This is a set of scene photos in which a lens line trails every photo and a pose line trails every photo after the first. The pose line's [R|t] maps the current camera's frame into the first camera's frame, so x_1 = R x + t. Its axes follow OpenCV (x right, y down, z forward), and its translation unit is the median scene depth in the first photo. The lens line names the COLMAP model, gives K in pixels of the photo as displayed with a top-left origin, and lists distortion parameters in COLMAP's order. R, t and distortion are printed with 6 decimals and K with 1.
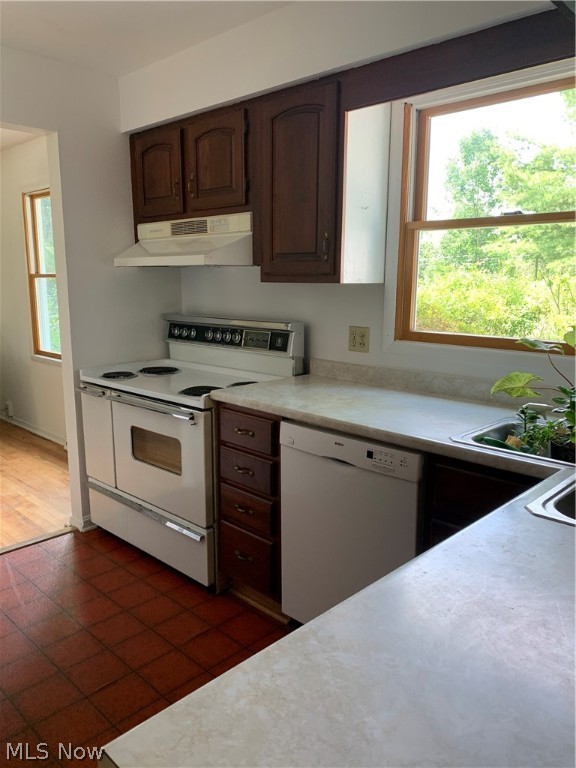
lens RADIAL K [[581.9, 0, 290.8], [0, 581.9, 385.7], [0, 0, 1]] dist [0.063698, -0.158948]
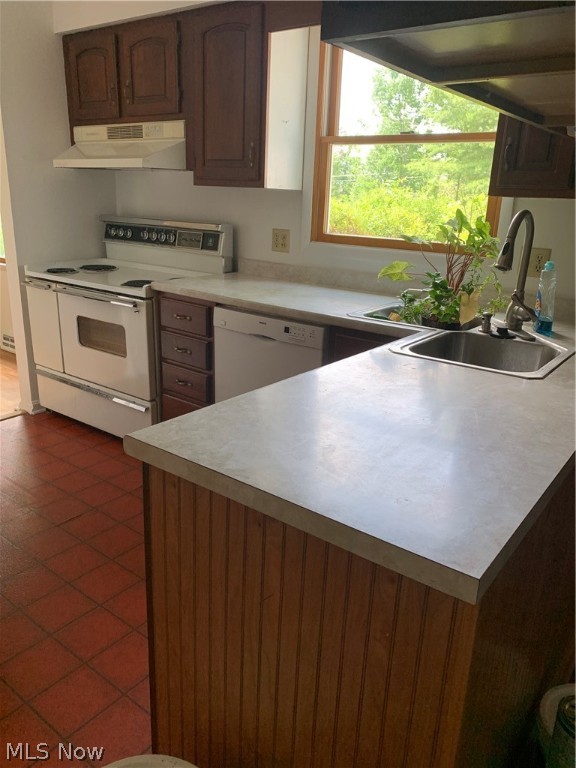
lens RADIAL K [[581.9, 0, 290.8], [0, 581.9, 385.7], [0, 0, 1]] dist [0.063698, -0.158948]
pose [[0.992076, -0.006355, 0.125476, -0.009334], [-0.010934, 0.990563, 0.136621, 0.044113], [-0.125160, -0.136910, 0.982645, -0.169490]]
